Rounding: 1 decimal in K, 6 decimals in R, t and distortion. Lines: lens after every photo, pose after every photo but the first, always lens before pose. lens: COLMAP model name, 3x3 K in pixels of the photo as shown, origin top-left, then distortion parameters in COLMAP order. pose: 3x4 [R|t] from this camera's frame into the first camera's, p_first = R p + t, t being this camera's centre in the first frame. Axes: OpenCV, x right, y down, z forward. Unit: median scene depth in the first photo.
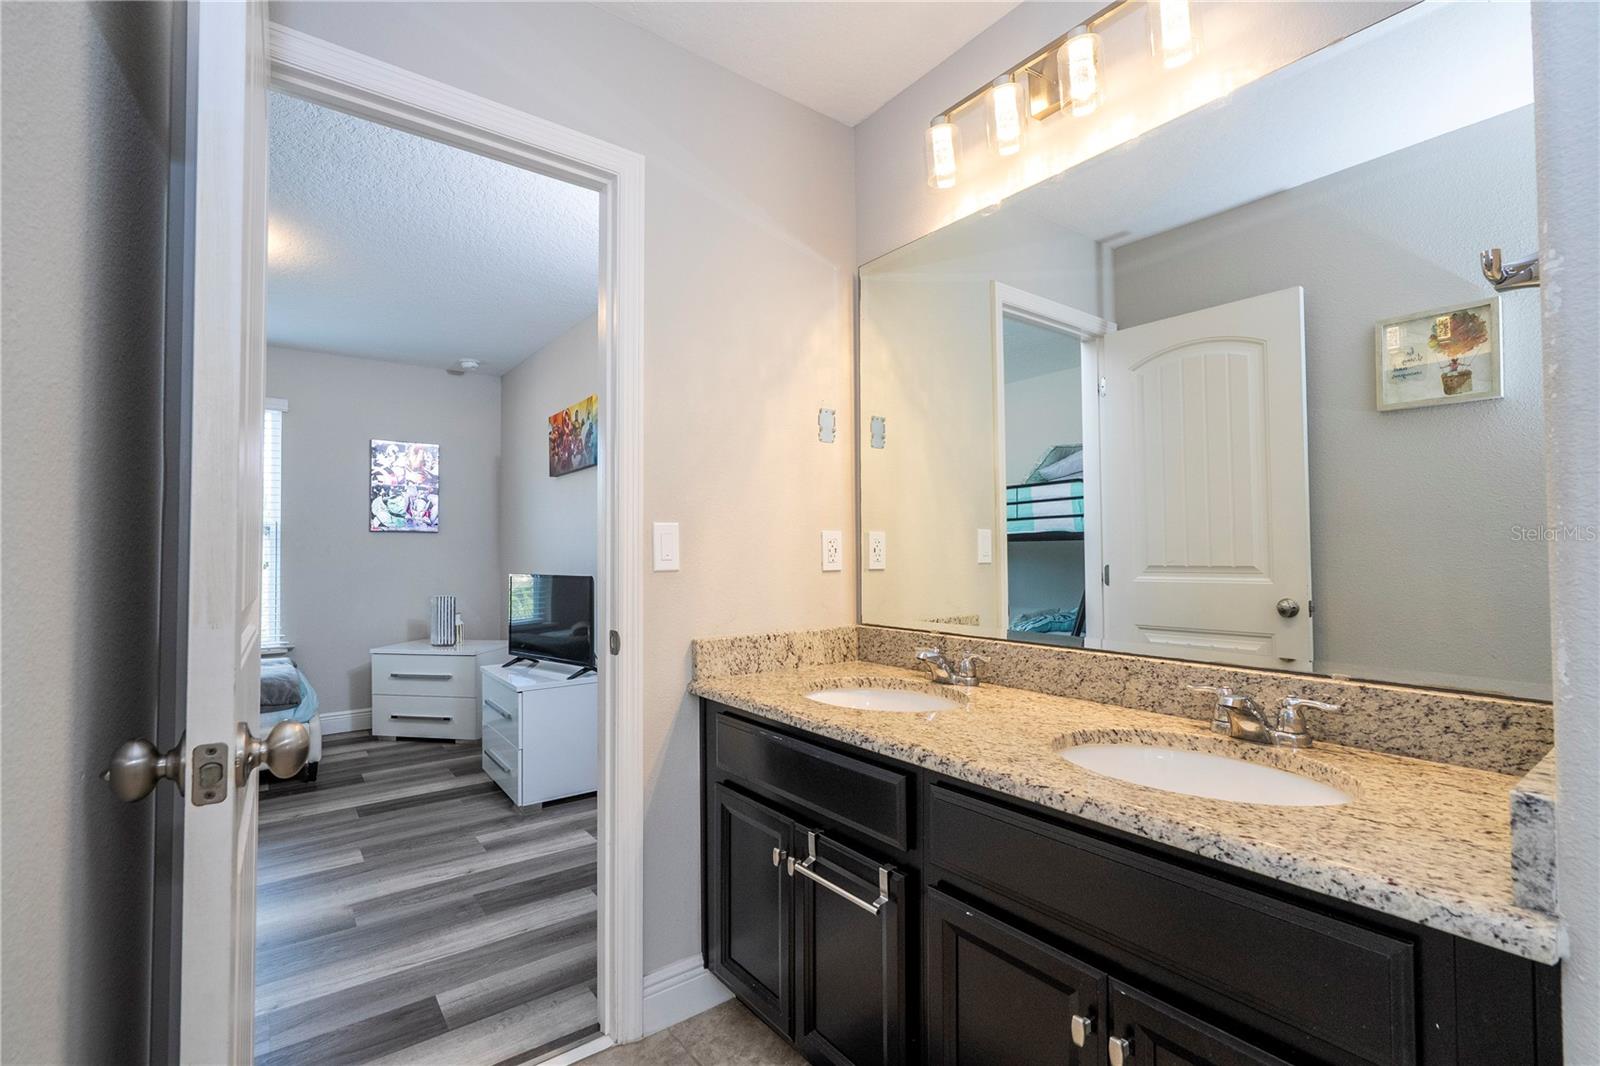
lens RADIAL K [[720.8, 0, 808.0], [0, 720.8, 534.0], [0, 0, 1]] dist [0.000599, 0.000056]
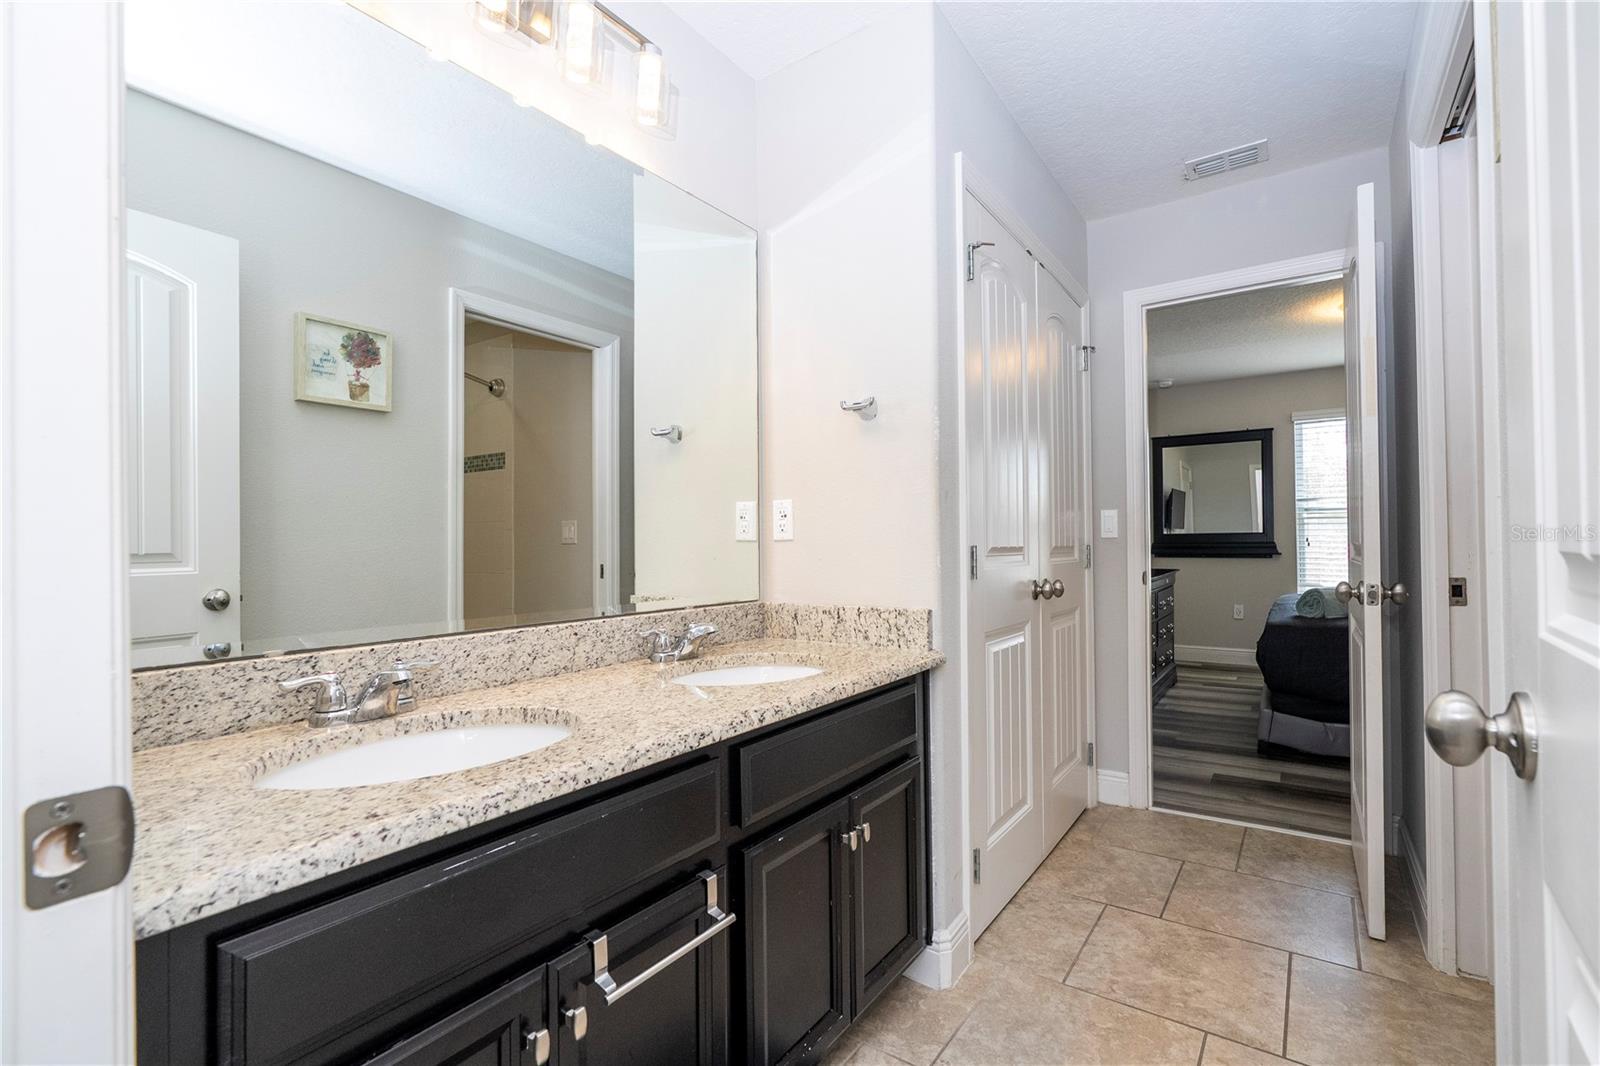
lens RADIAL K [[720.8, 0, 808.9], [0, 720.8, 537.5], [0, 0, 1]] dist [0.000599, 0.000056]
pose [[-0.297434, 0.015472, 0.954617, -0.644613], [-0.010634, 0.999753, -0.019517, 0.062271], [-0.954683, -0.015957, -0.297196, 0.973207]]
